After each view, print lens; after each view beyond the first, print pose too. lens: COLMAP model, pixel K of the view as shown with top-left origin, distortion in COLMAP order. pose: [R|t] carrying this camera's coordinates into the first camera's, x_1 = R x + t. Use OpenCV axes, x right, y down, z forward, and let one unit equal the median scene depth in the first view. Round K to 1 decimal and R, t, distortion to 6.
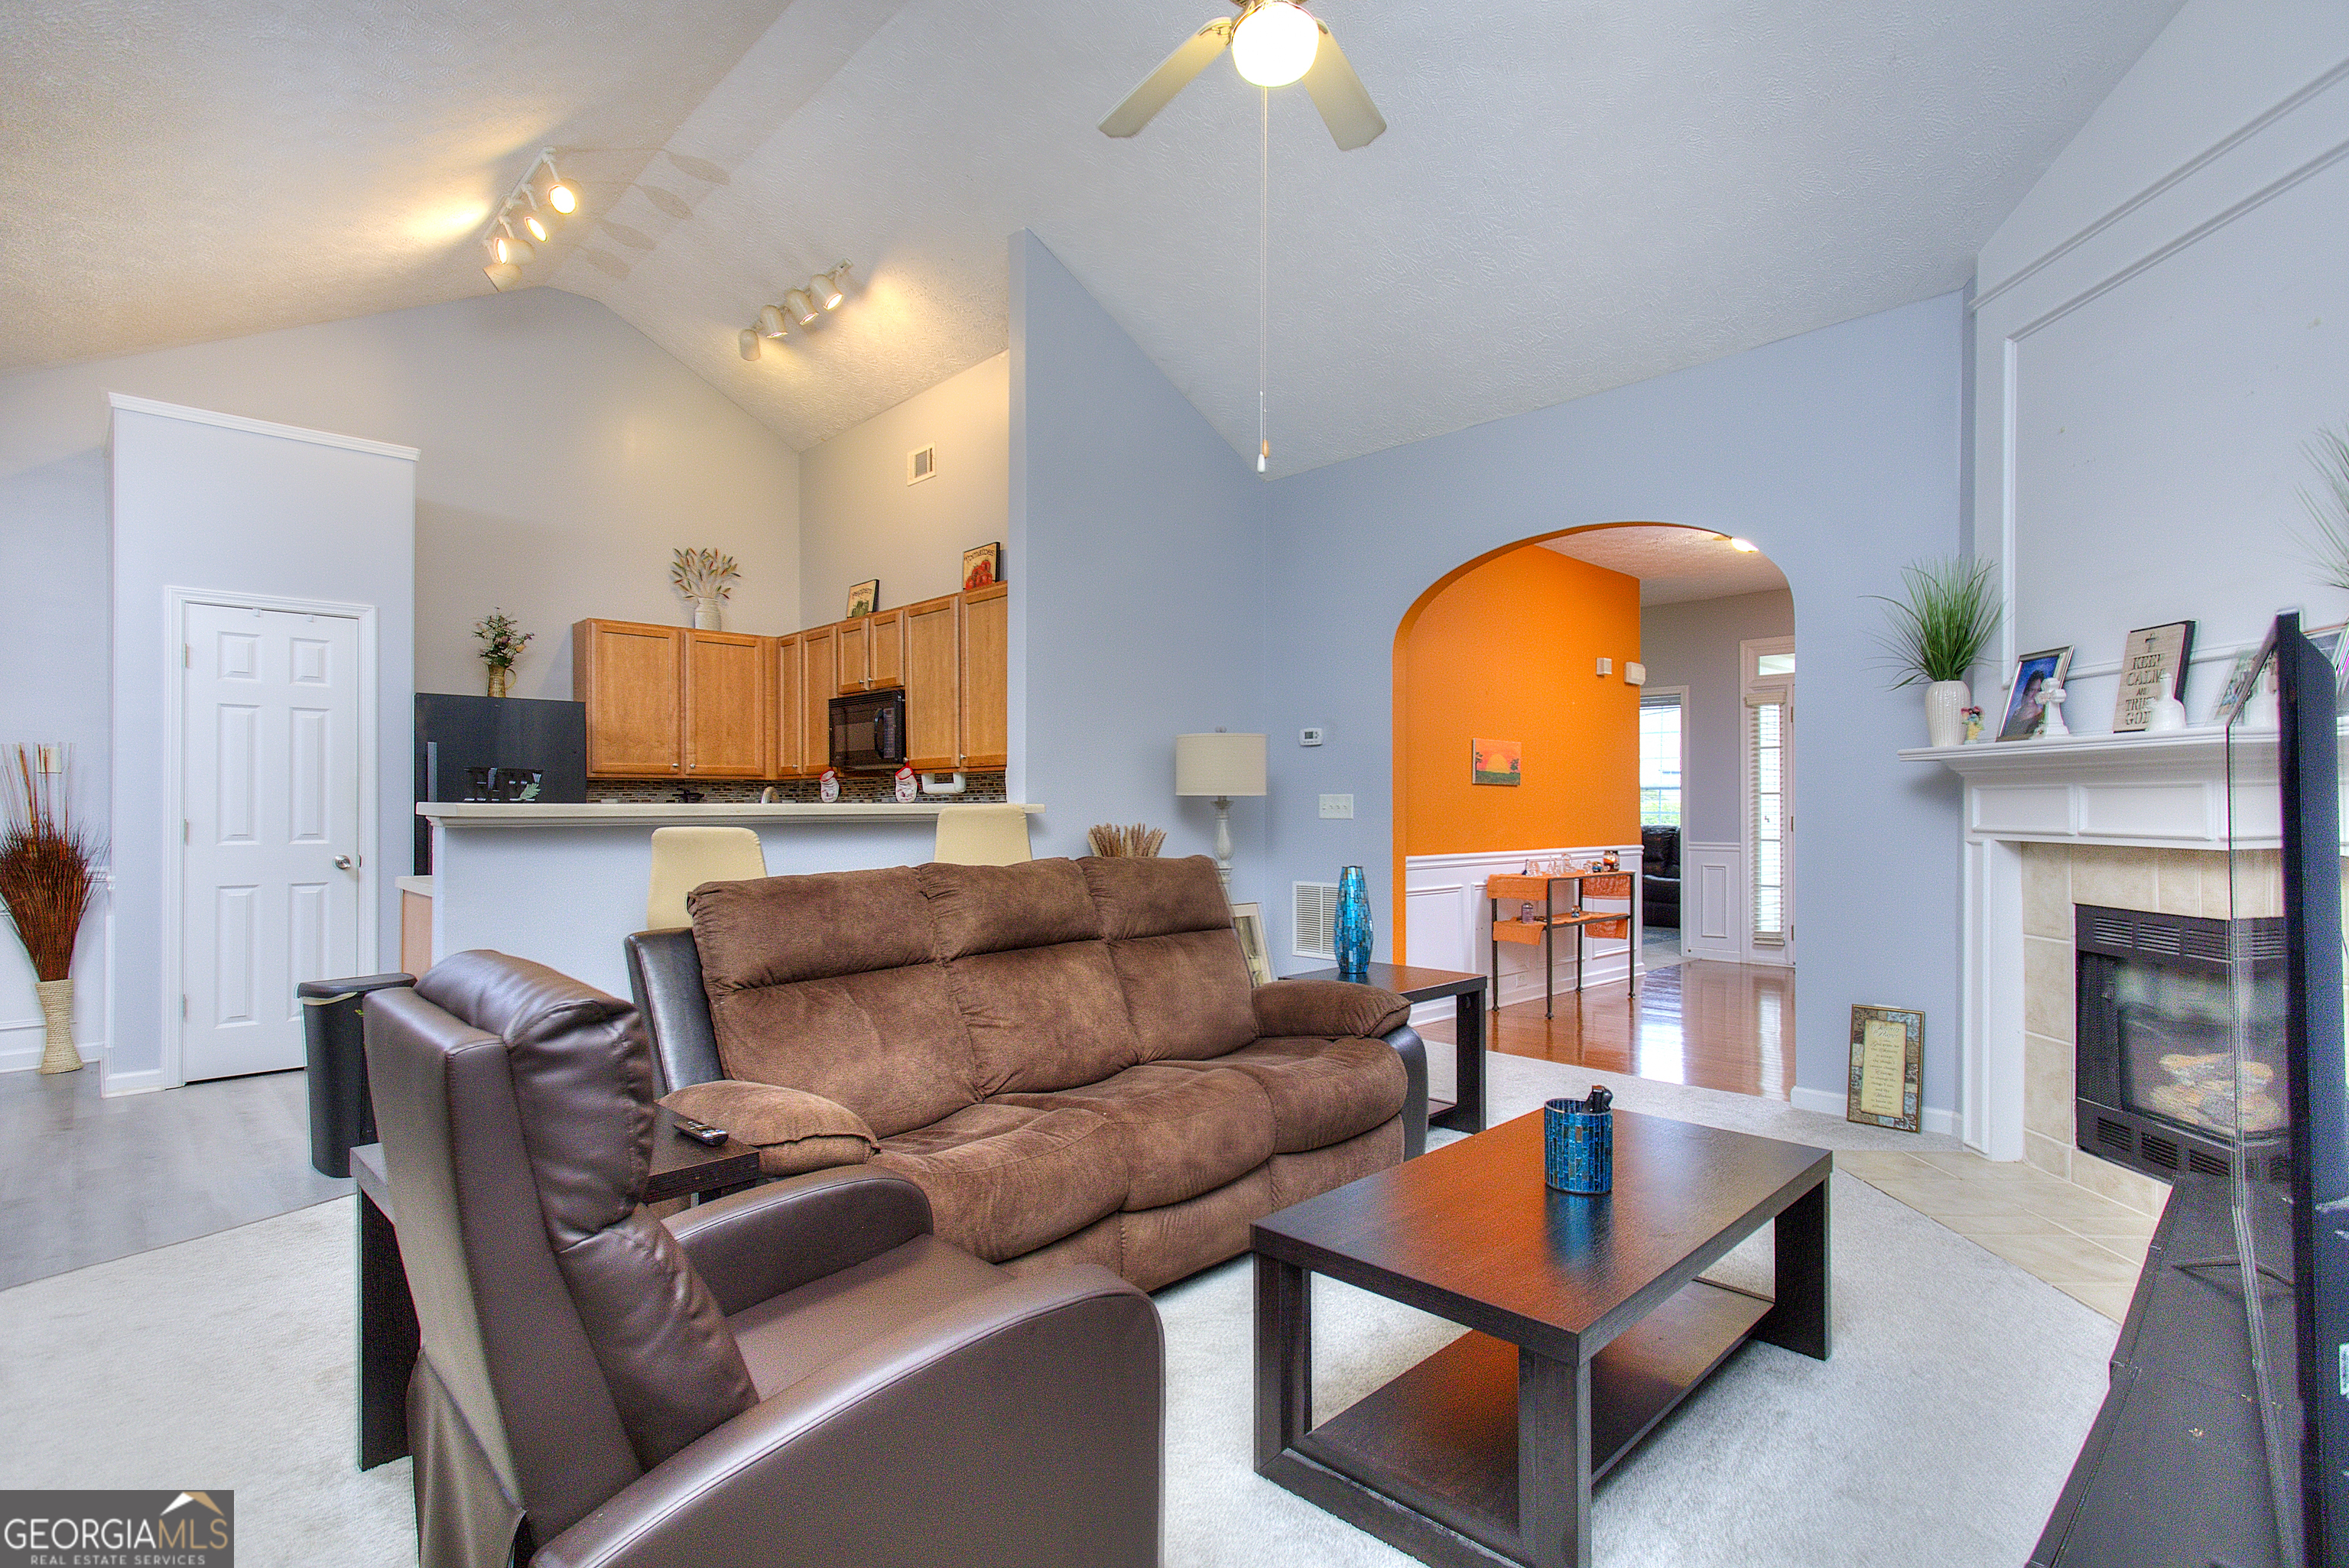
lens RADIAL K [[1130.4, 0, 1130.2], [0, 1130.4, 810.7], [0, 0, 1]] dist [0.004322, 0.000827]
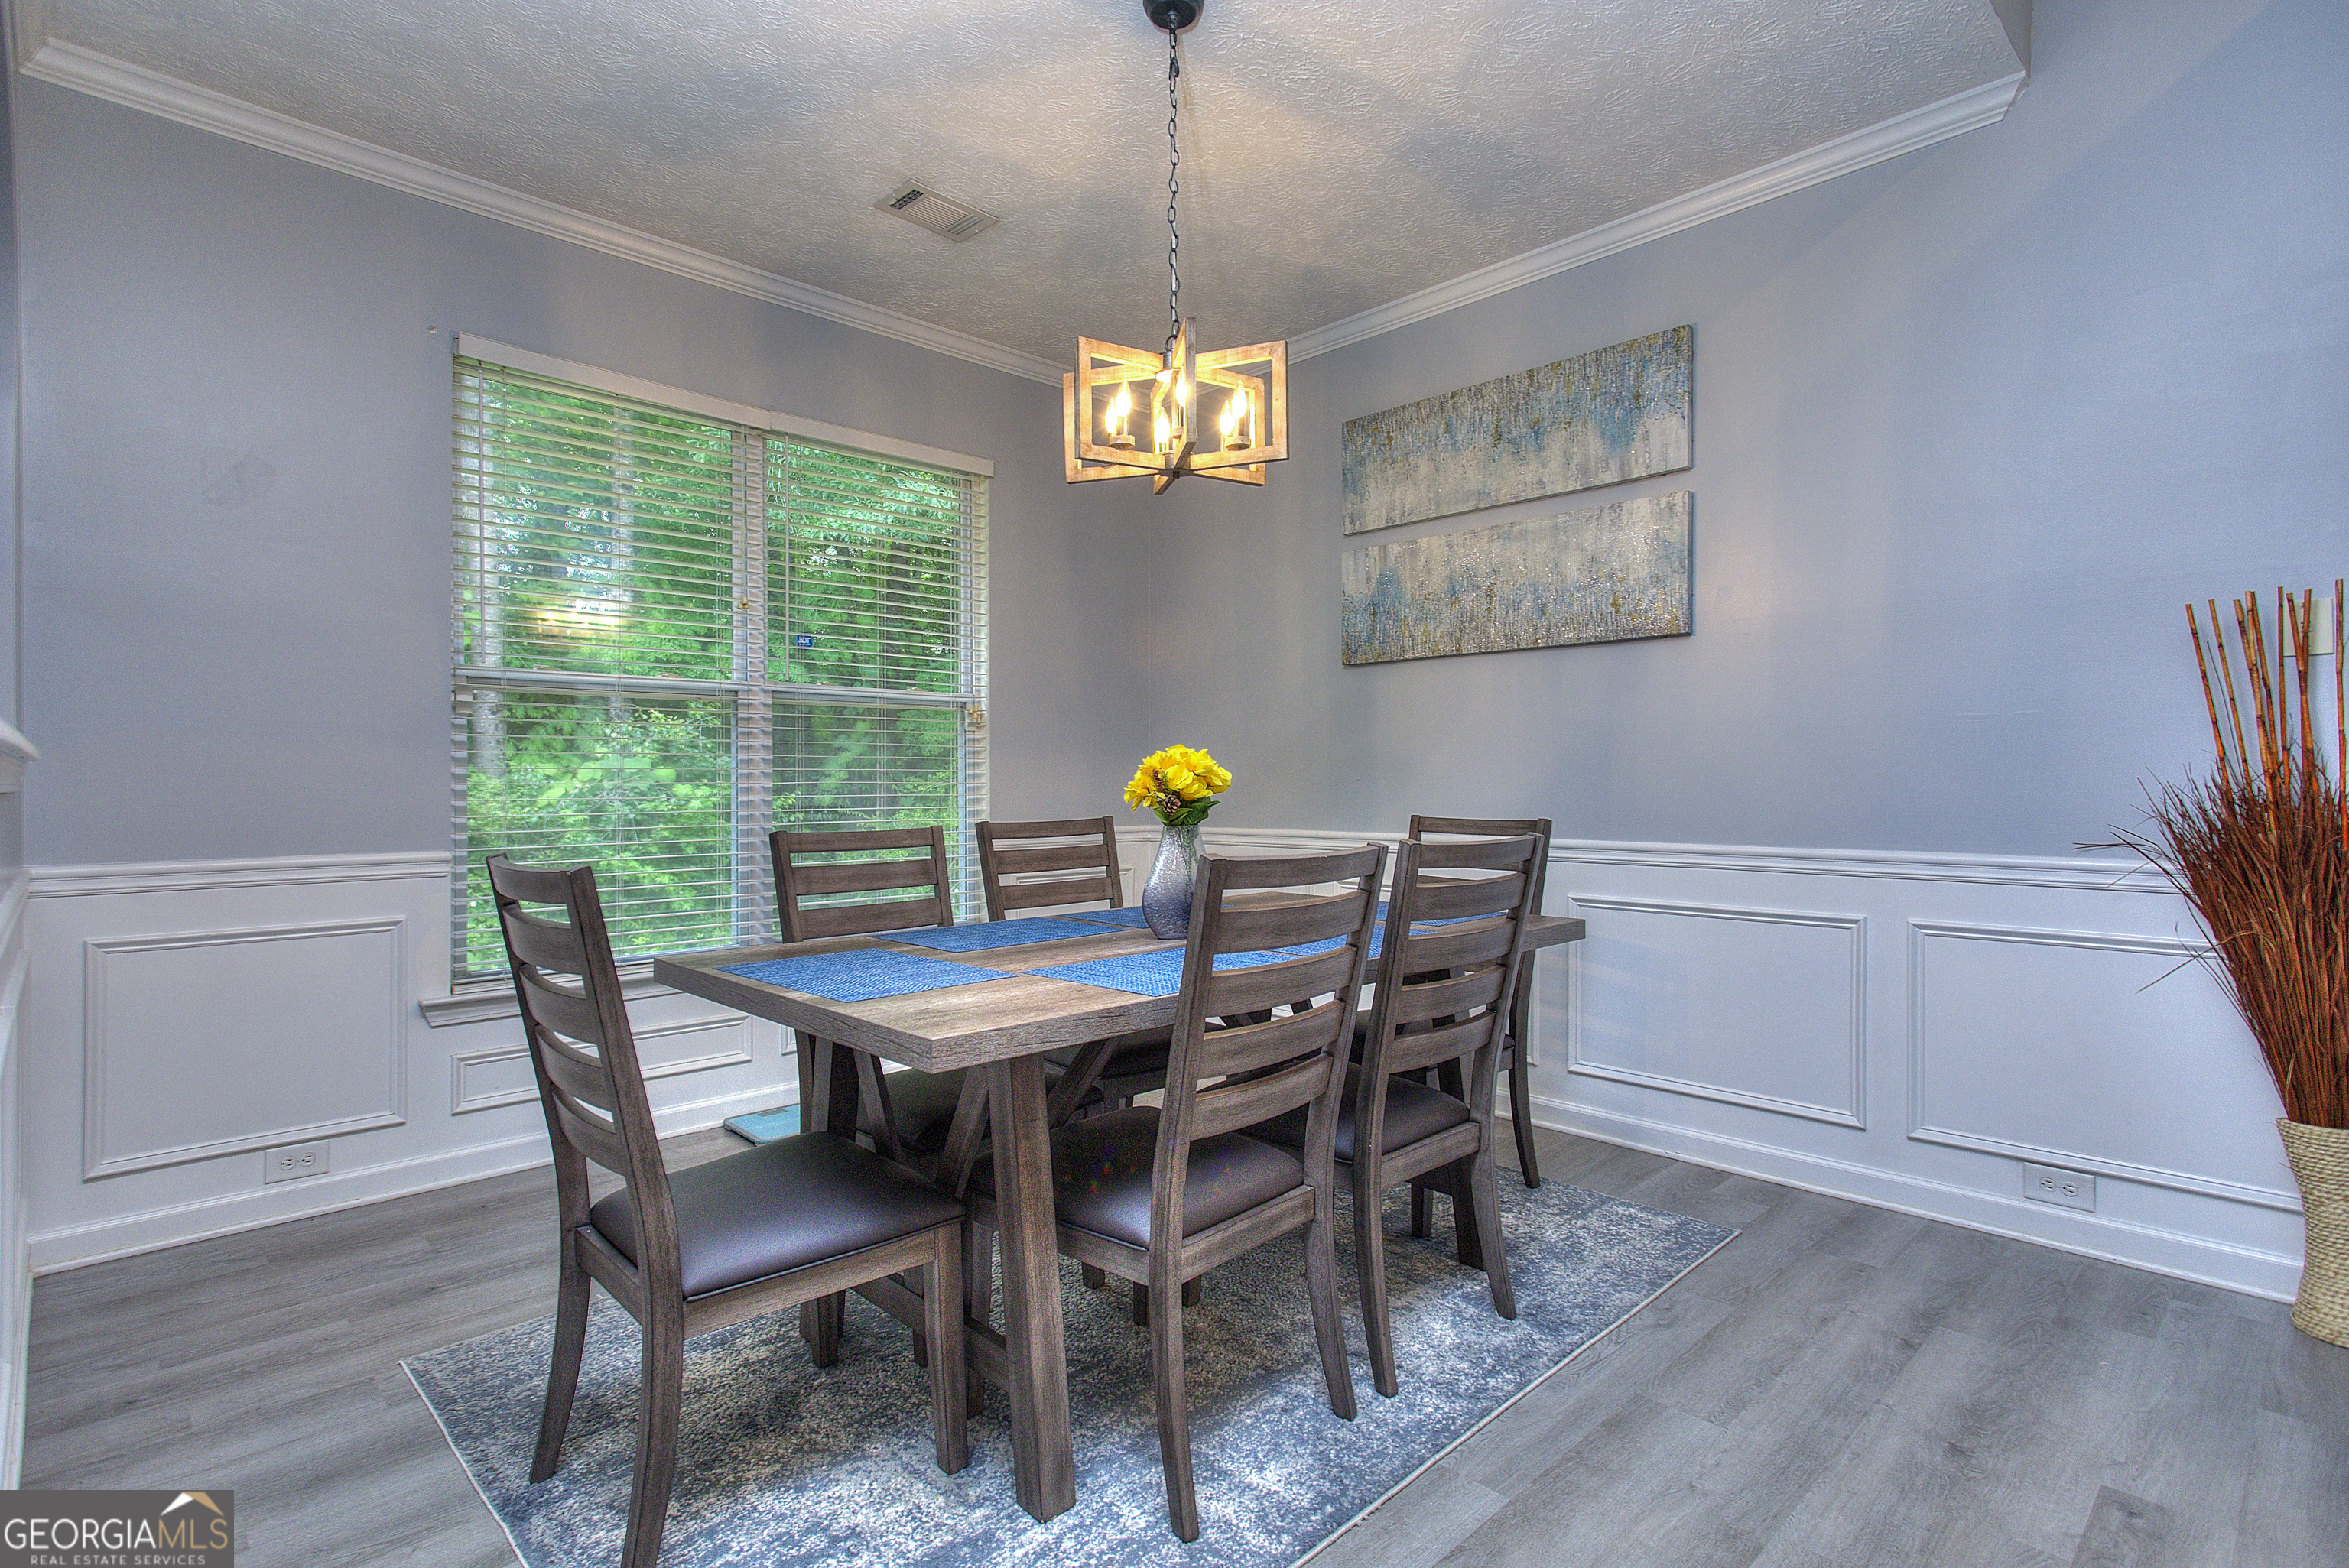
lens RADIAL K [[1130.4, 0, 1175.1], [0, 1130.4, 786.0], [0, 0, 1]] dist [0.004322, 0.000827]
pose [[0.018481, 0.003516, -0.999823, -0.520875], [0.002648, 0.999990, 0.003566, 0.015551], [0.999826, -0.002714, 0.018471, 0.552653]]
